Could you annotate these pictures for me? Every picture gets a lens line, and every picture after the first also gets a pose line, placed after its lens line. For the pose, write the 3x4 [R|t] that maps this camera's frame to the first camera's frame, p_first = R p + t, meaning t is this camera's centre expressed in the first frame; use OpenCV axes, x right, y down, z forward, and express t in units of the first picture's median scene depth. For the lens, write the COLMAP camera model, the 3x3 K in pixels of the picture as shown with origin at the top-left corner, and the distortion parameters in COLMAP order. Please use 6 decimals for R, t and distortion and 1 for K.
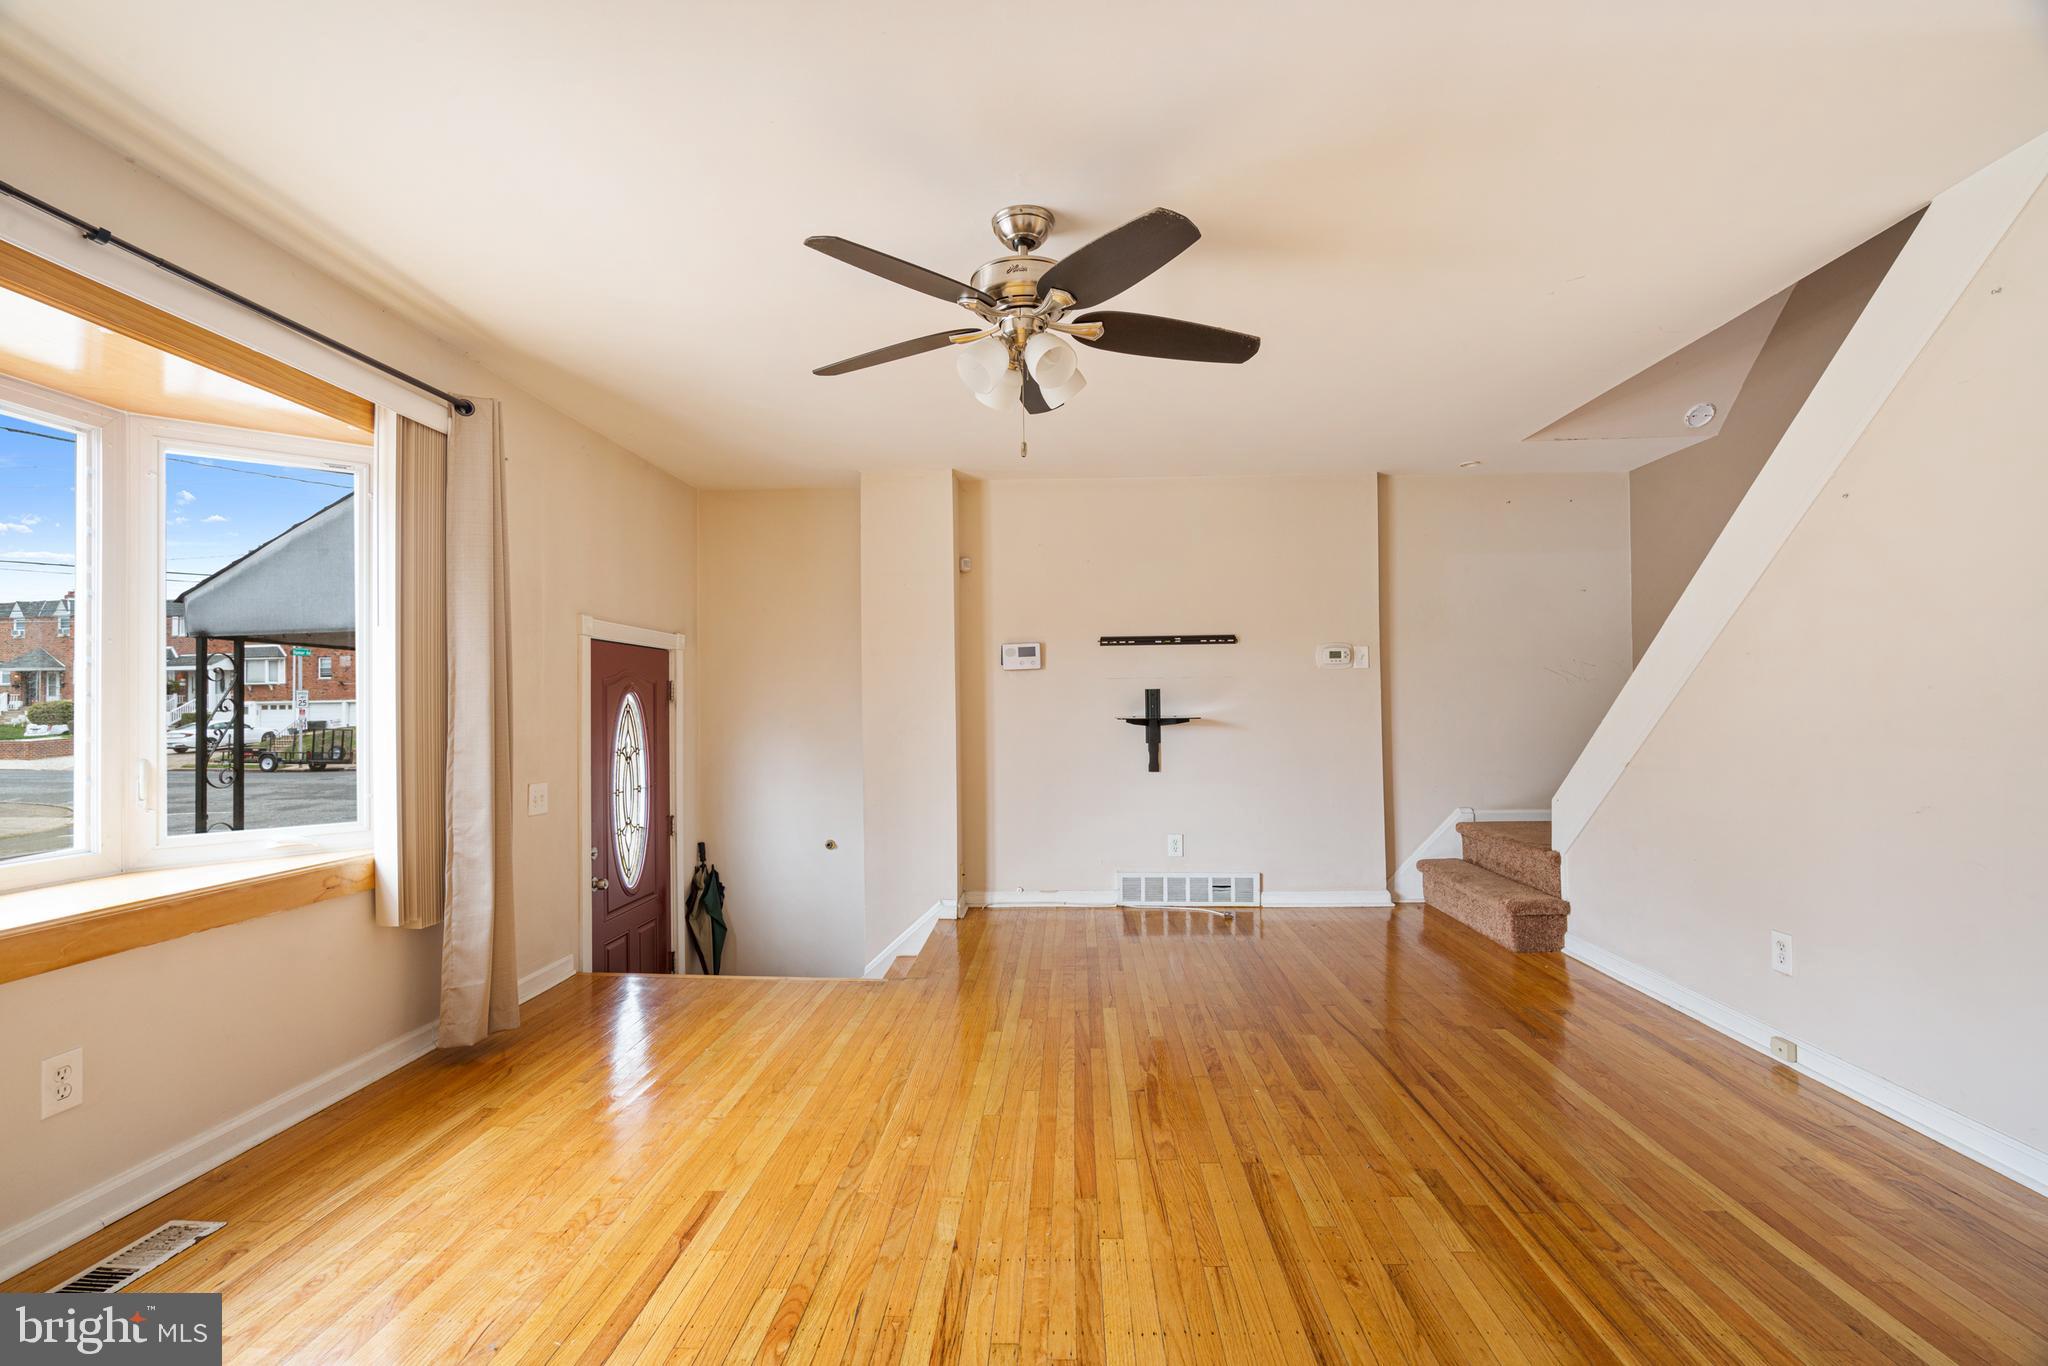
lens RADIAL K [[918.5, 0, 1022.7], [0, 918.5, 691.1], [0, 0, 1]] dist [-0.007155, 0.000510]
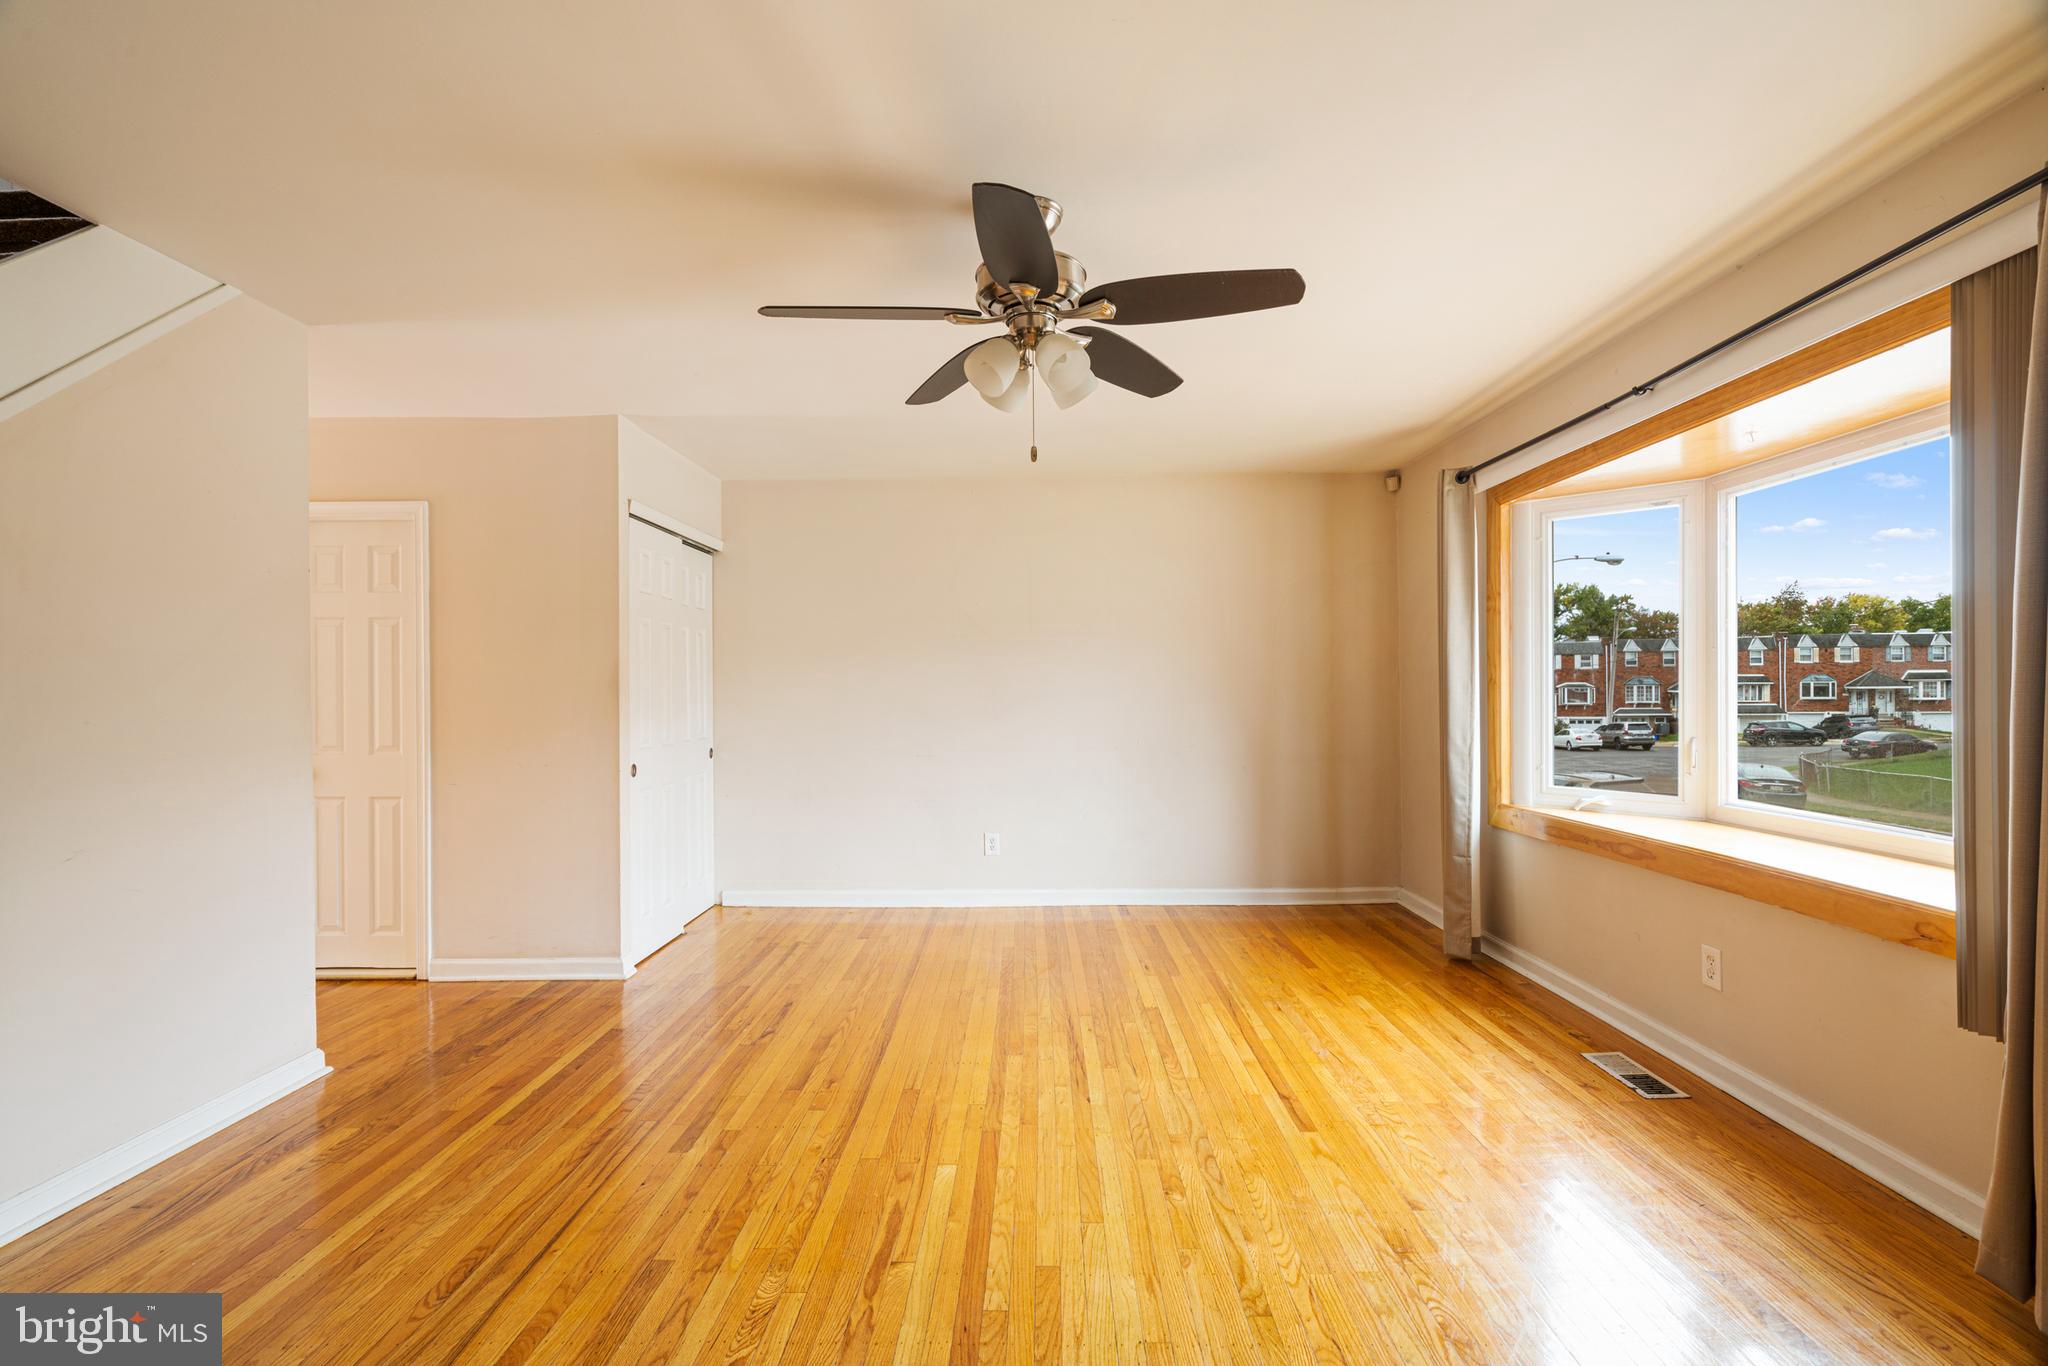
lens RADIAL K [[918.5, 0, 1022.7], [0, 918.5, 691.1], [0, 0, 1]] dist [-0.007155, 0.000510]
pose [[-0.999259, 0.020266, -0.032713, 0.039869], [0.020771, 0.999669, -0.015158, -0.001752], [0.032395, -0.015827, -0.999350, 1.583404]]
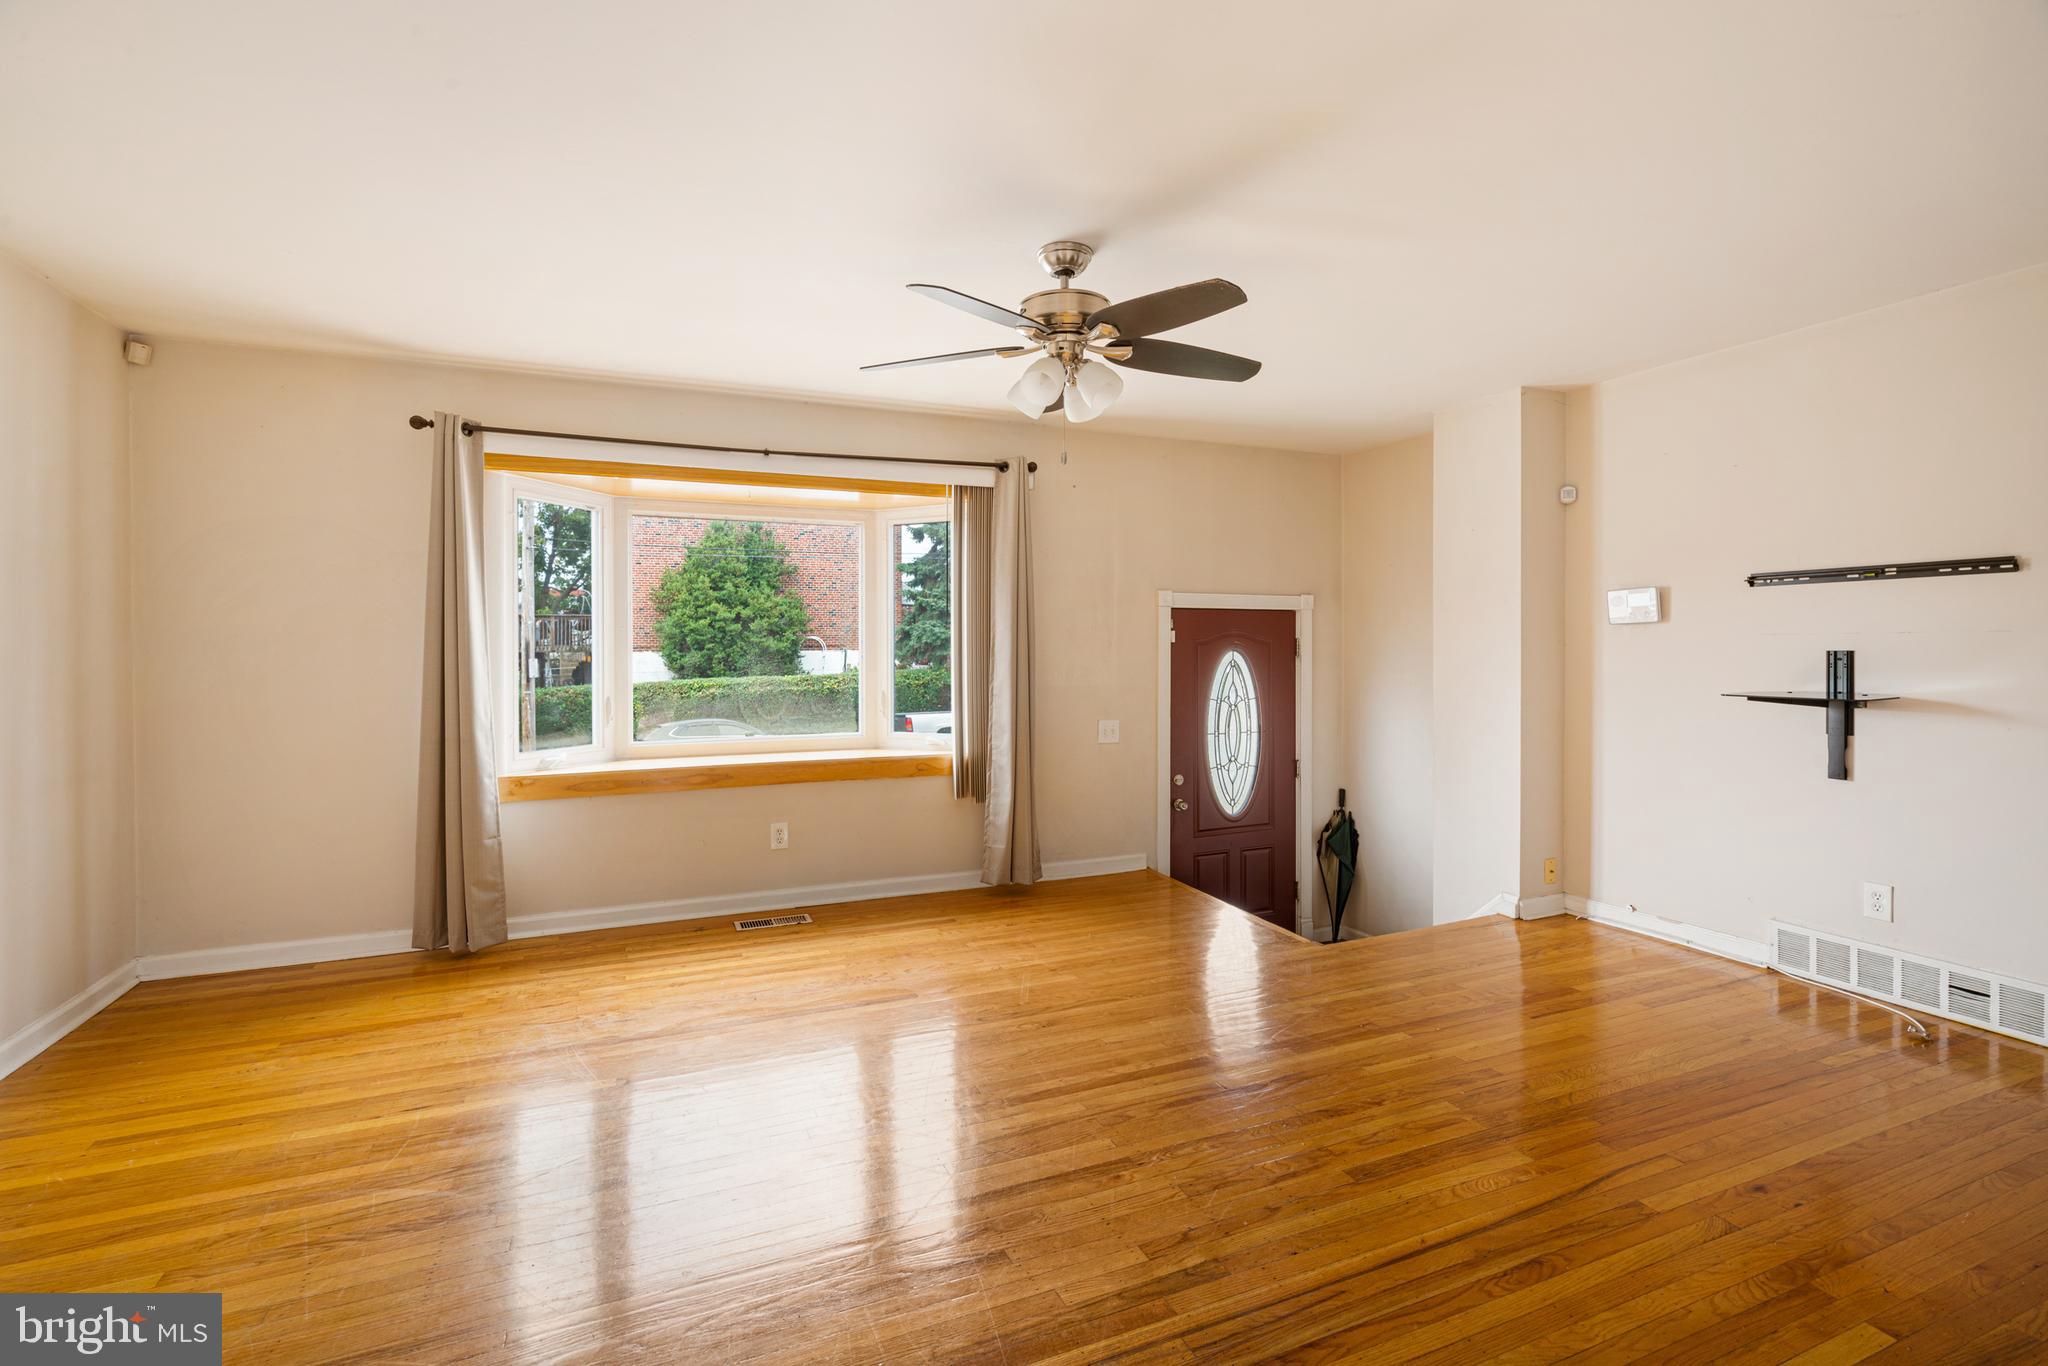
lens RADIAL K [[939.5, 0, 1032.2], [0, 939.5, 656.2], [0, 0, 1]] dist [-0.003470, 0.000336]
pose [[0.444459, 0.018514, -0.895608, 0.834194], [0.013449, 0.999536, 0.027337, -0.041632], [0.895698, -0.024195, 0.444003, 0.359965]]
